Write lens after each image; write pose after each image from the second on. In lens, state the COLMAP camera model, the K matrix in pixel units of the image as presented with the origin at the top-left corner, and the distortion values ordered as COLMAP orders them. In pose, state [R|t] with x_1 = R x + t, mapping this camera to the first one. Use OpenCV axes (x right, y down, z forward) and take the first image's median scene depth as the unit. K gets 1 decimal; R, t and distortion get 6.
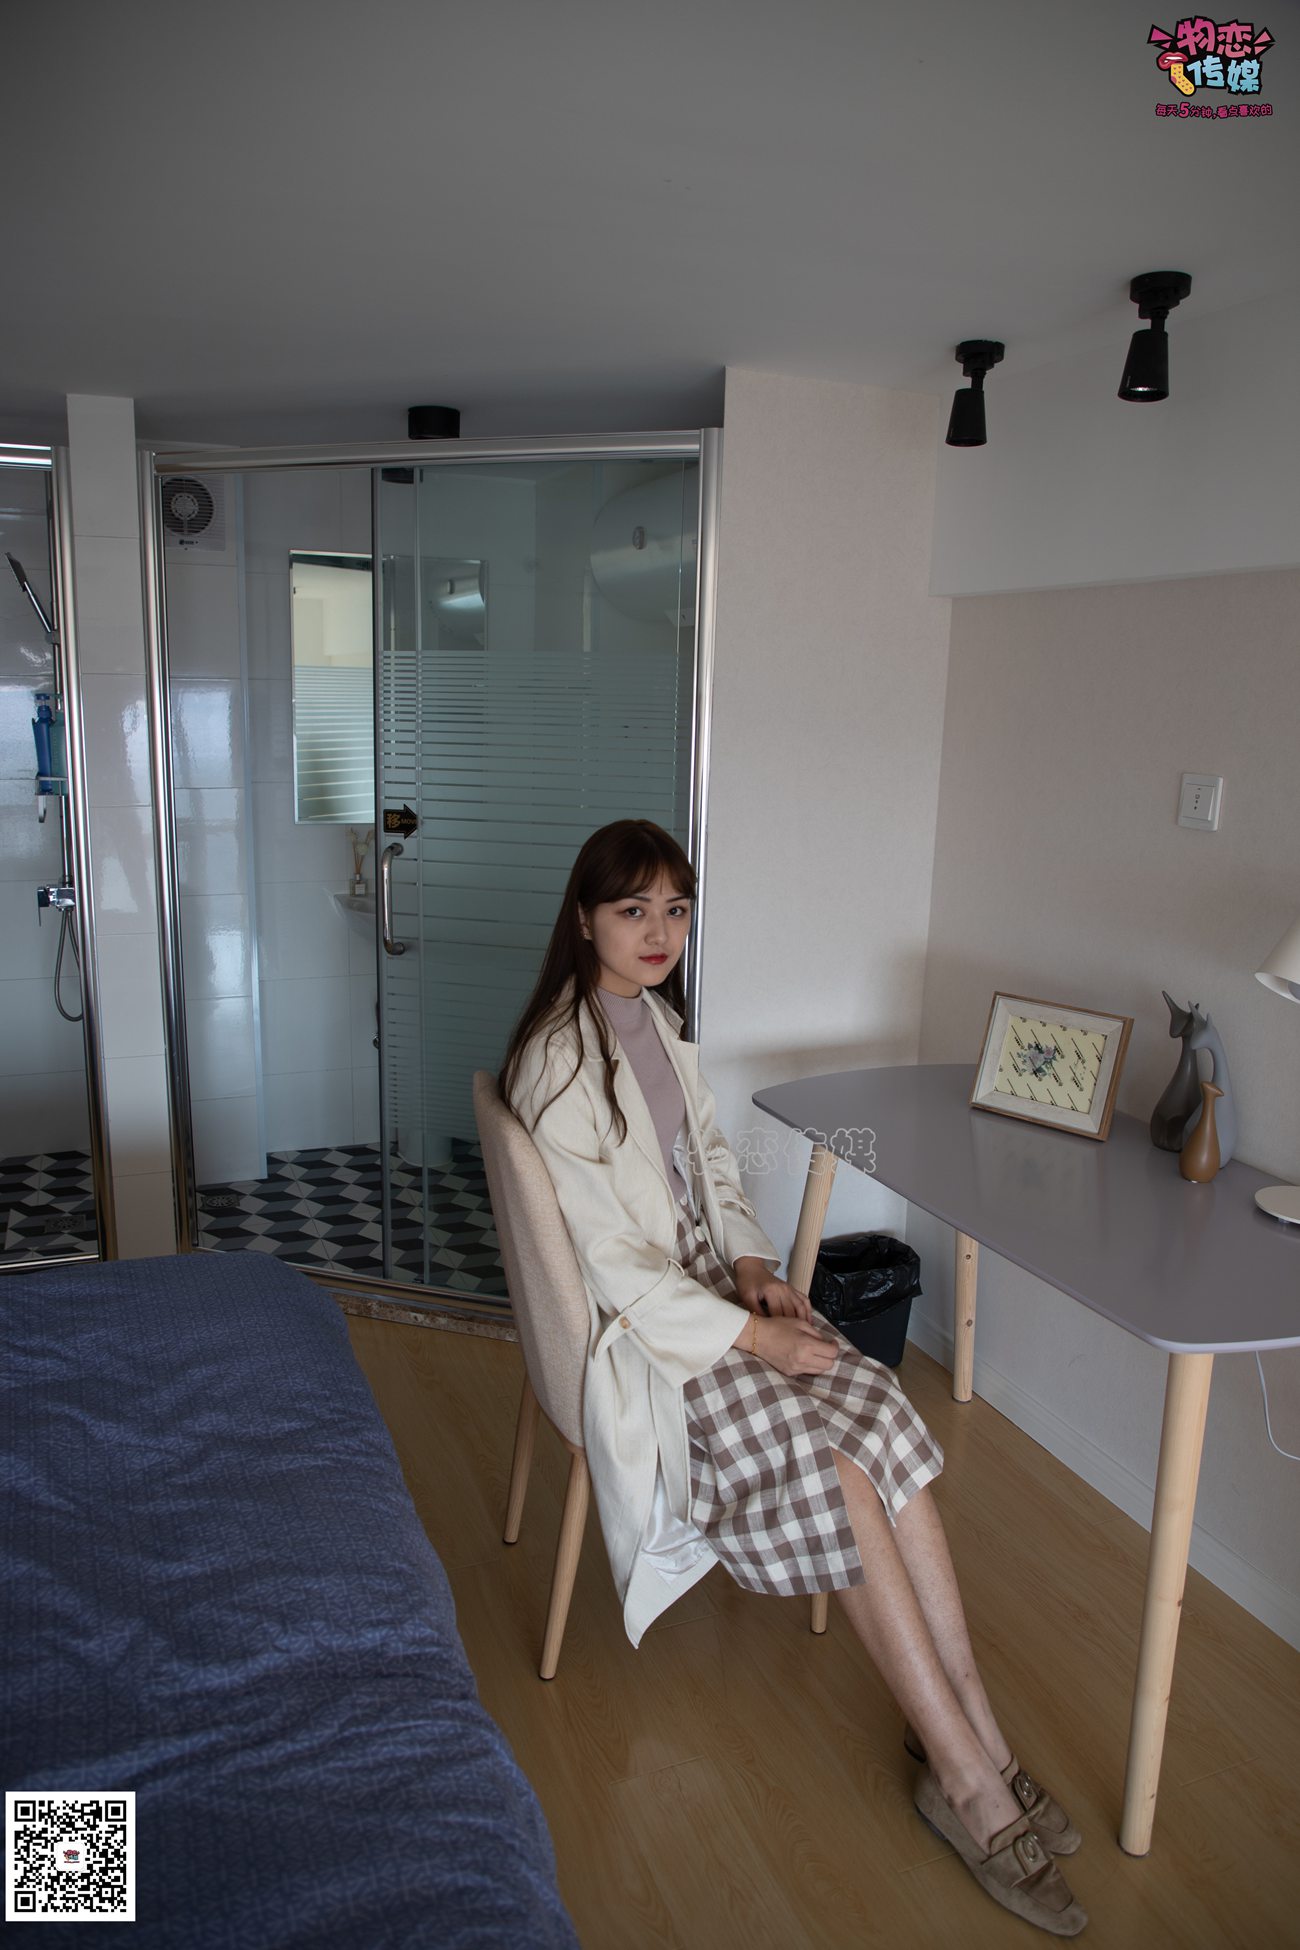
lens RADIAL K [[1334.3, 0, 654.8], [0, 1334.3, 983.0], [0, 0, 1]] dist [-0.067029, 0.034319]
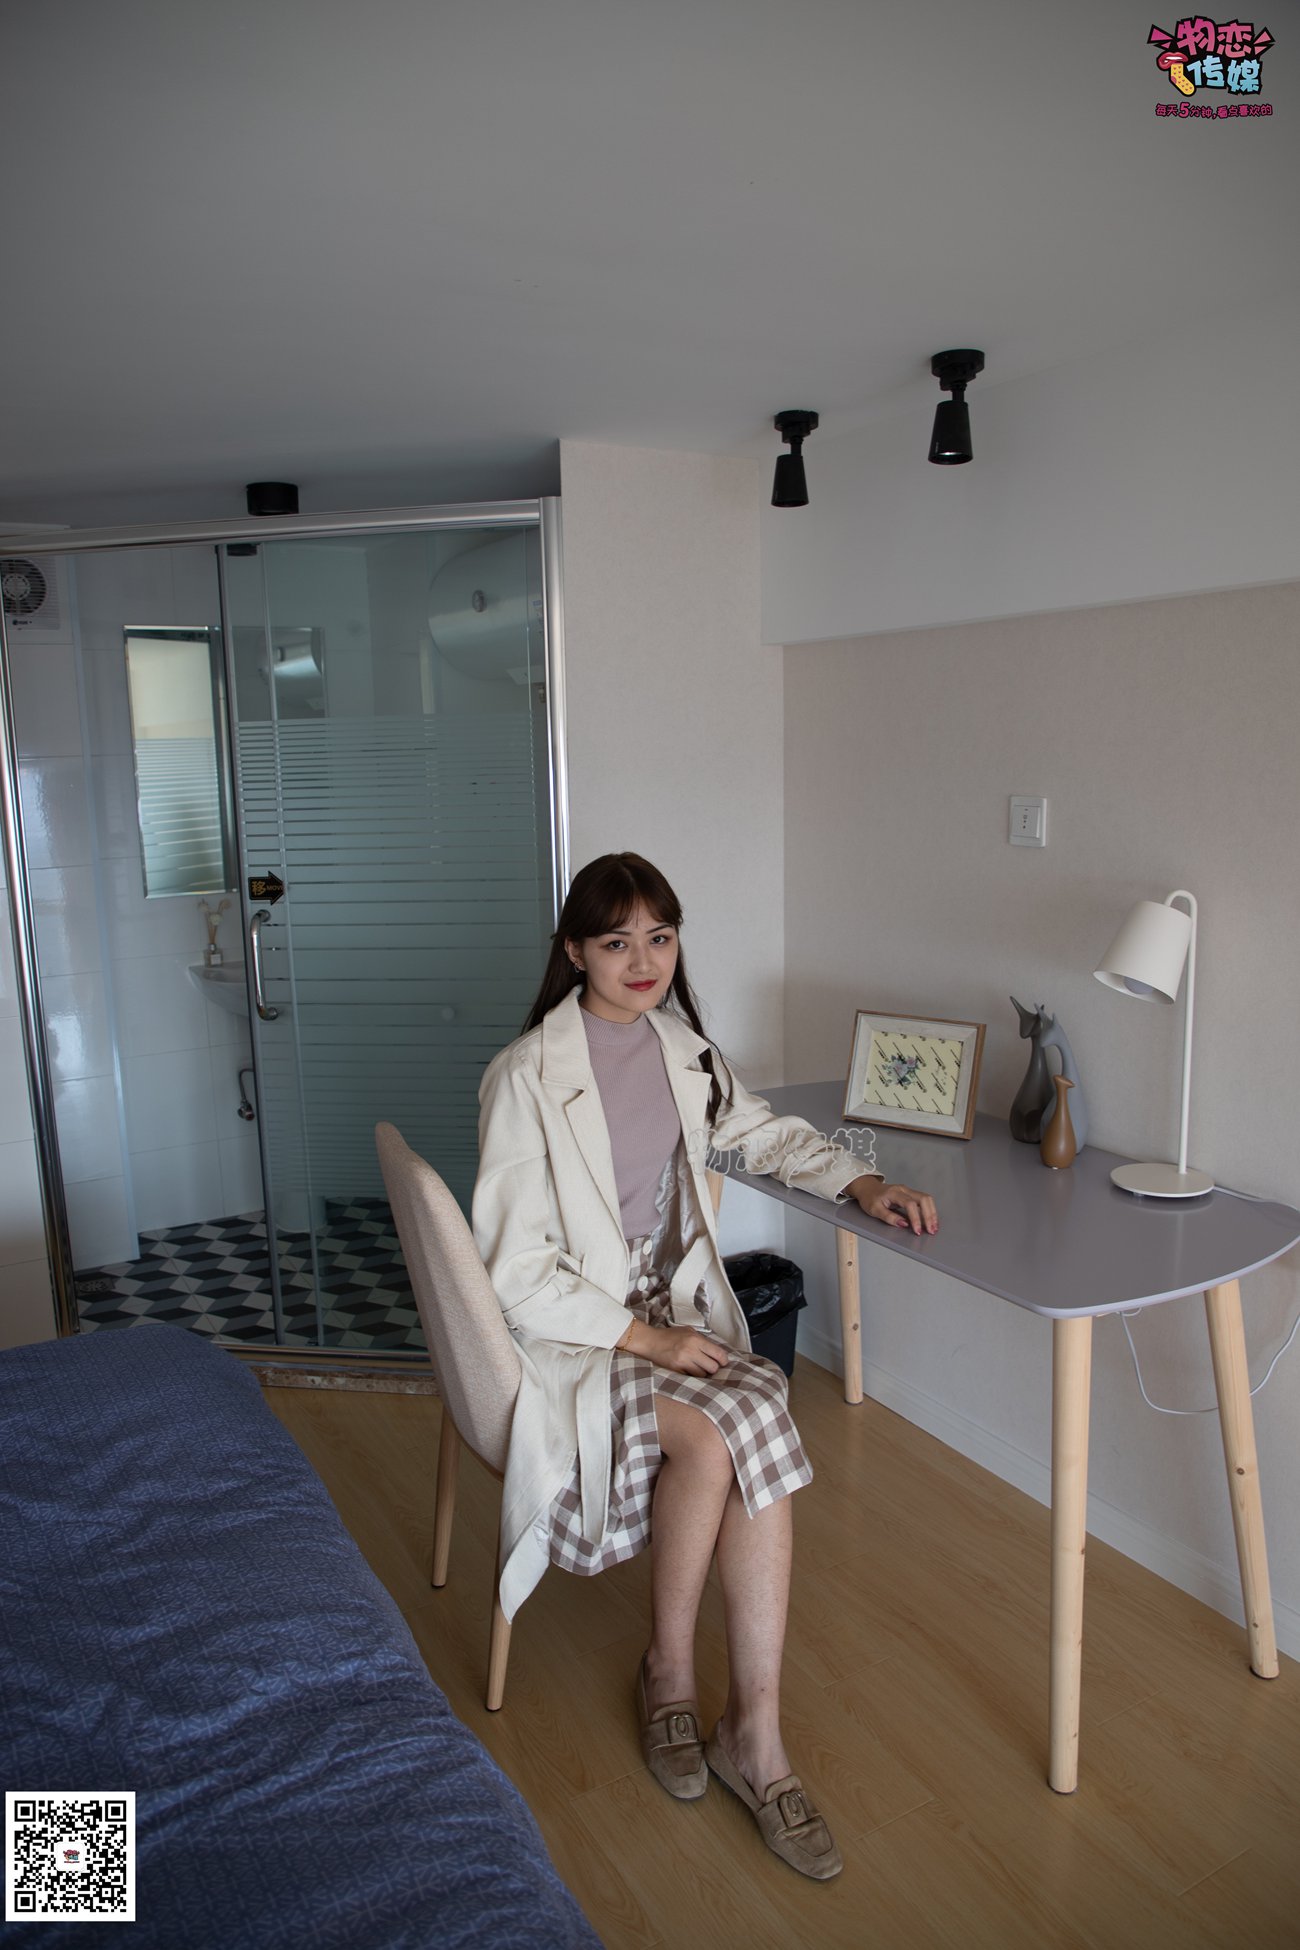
lens RADIAL K [[1341.7, 0, 652.3], [0, 1341.7, 976.7], [0, 0, 1]] dist [-0.070148, 0.050492]
pose [[0.989712, -0.072649, 0.123253, -0.047632], [0.077563, 0.996354, -0.035542, 0.007120], [-0.120222, 0.044736, 0.991739, -0.062379]]
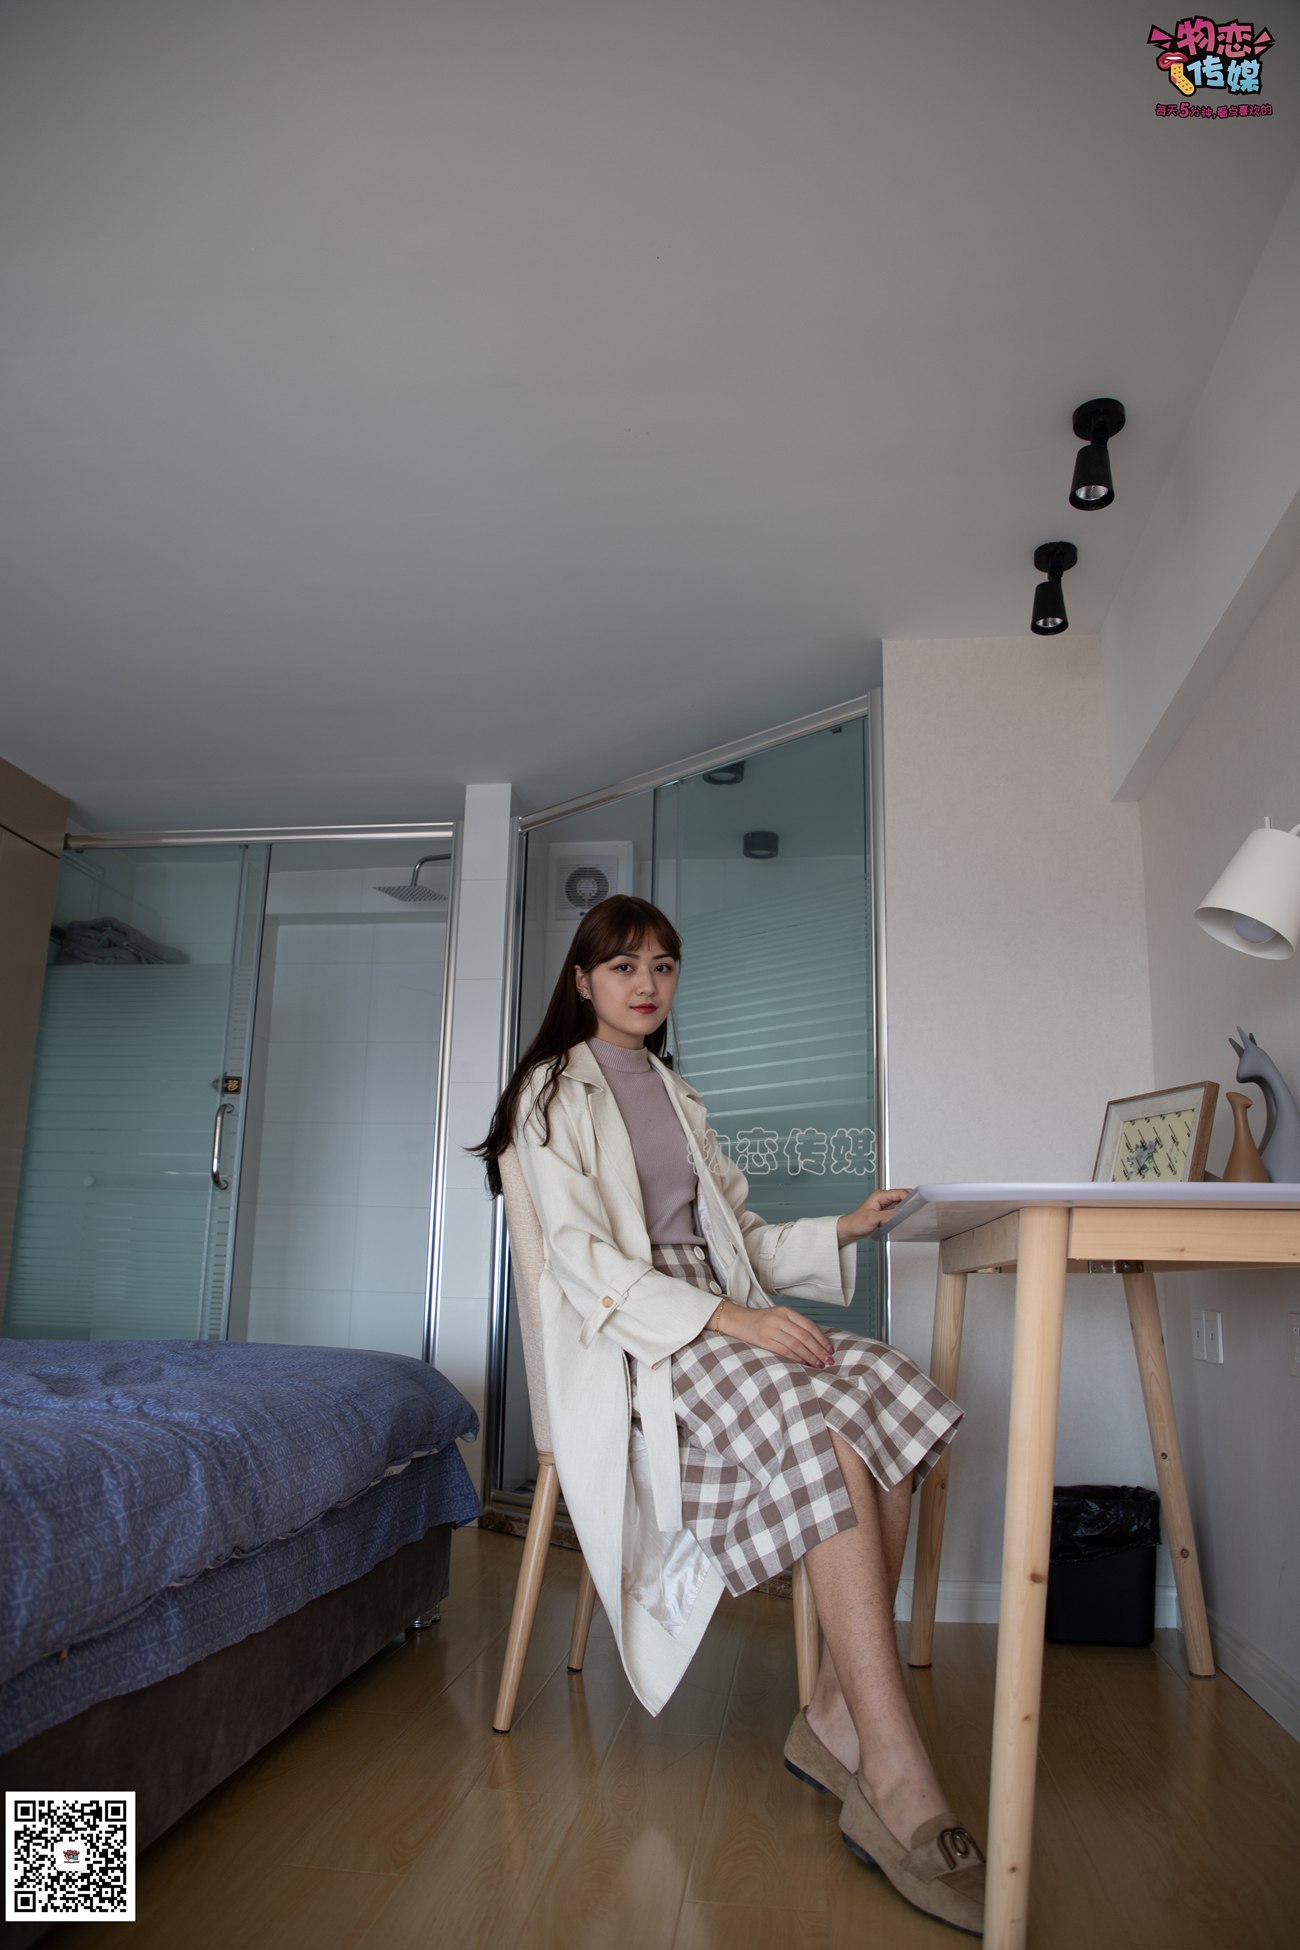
lens RADIAL K [[1337.8, 0, 650.0], [0, 1337.8, 975.0], [0, 0, 1]] dist [-0.065923, 0.039254]
pose [[0.873647, -0.118346, -0.471948, 0.546465], [-0.096660, 0.908421, -0.406729, 0.431601], [0.476862, 0.400956, 0.782200, 0.103033]]
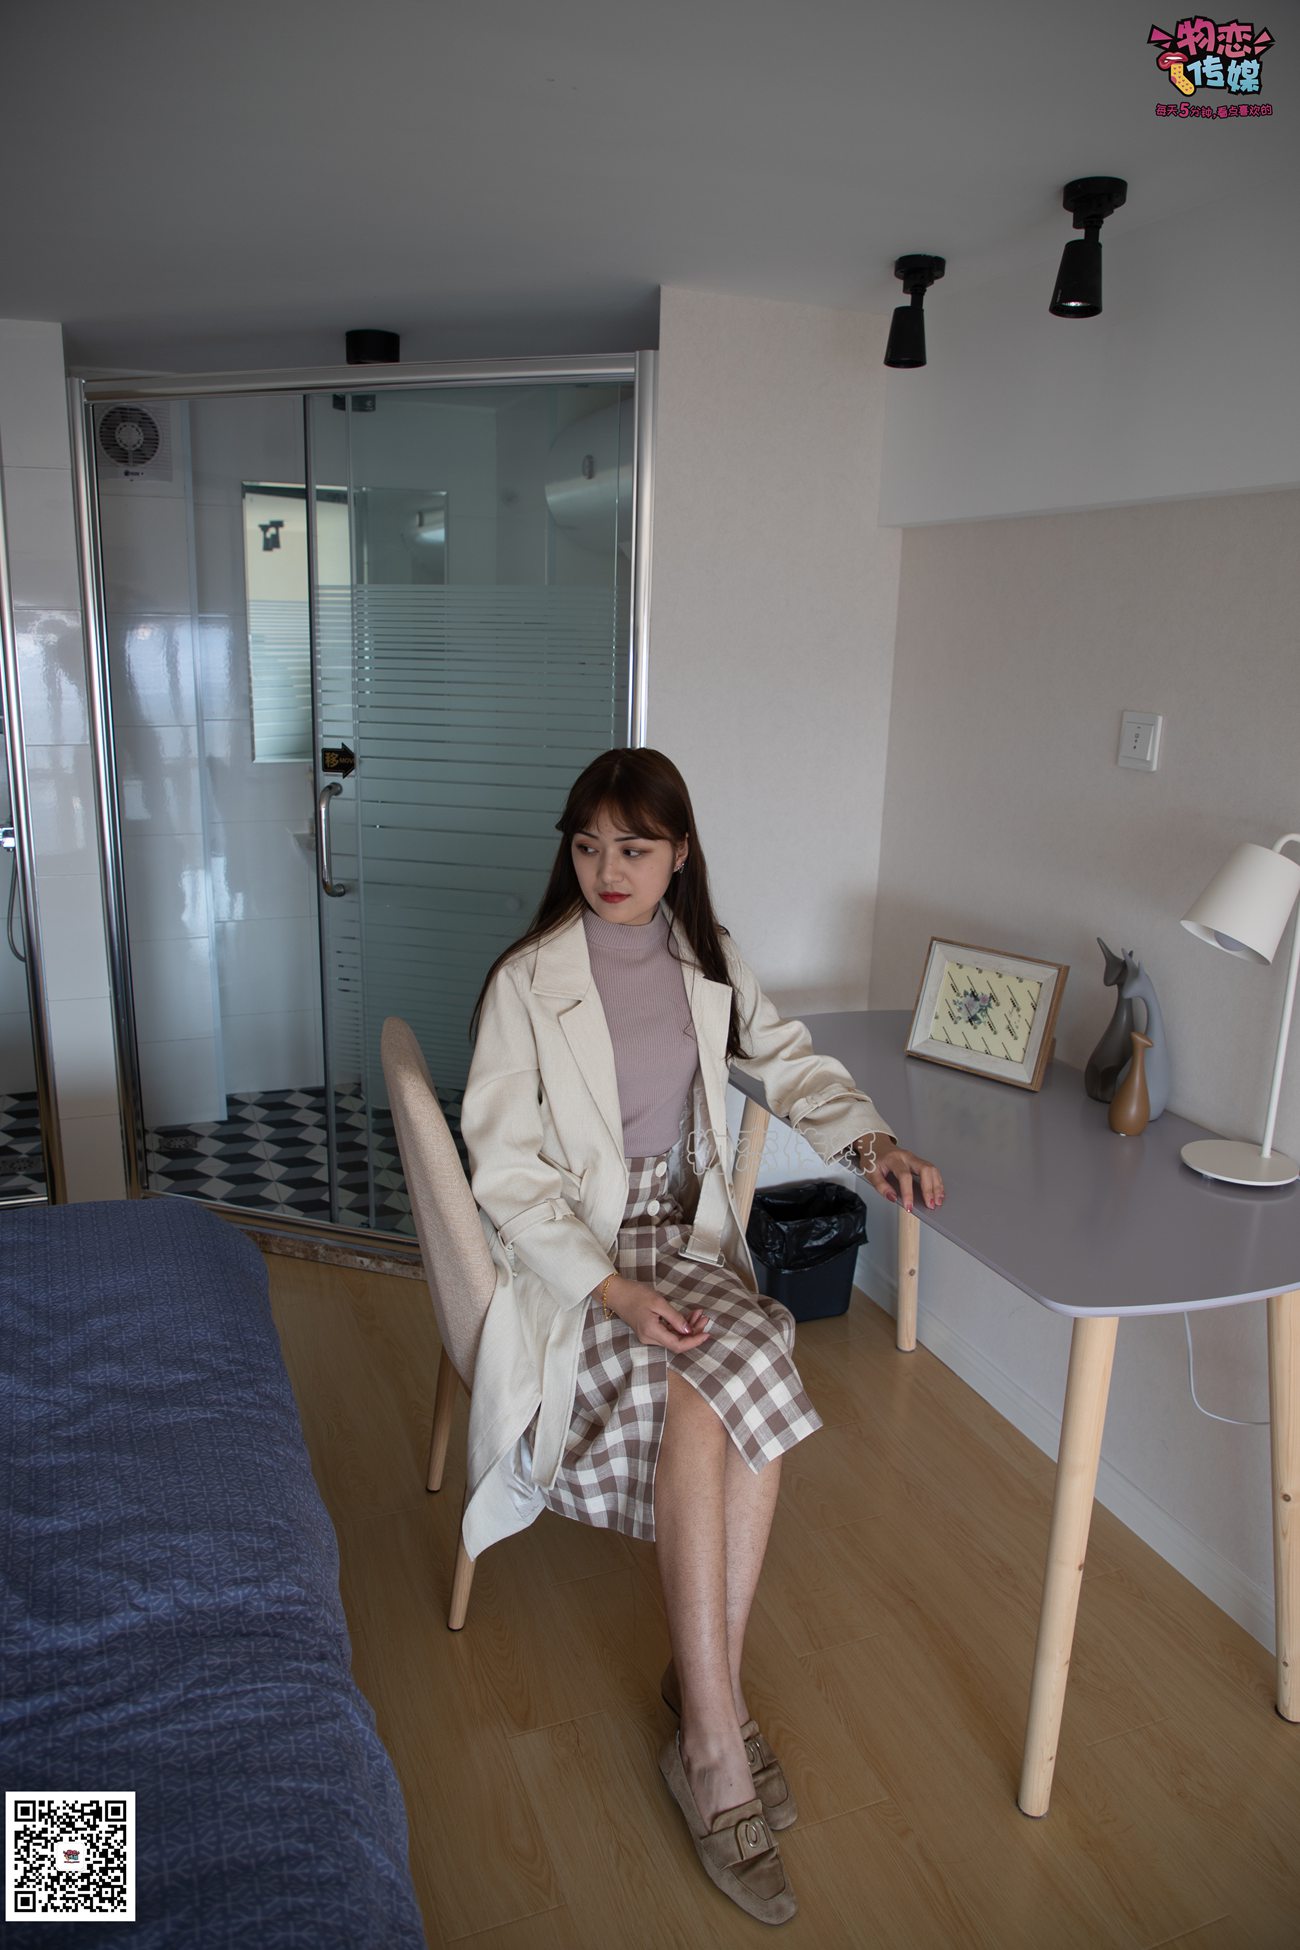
lens RADIAL K [[1337.8, 0, 650.0], [0, 1337.8, 975.0], [0, 0, 1]] dist [-0.065923, 0.039254]
pose [[0.999907, 0.002730, -0.013346, 0.080851], [-0.002176, 0.999143, 0.041335, -0.007091], [0.013448, -0.041302, 0.999056, 0.026260]]
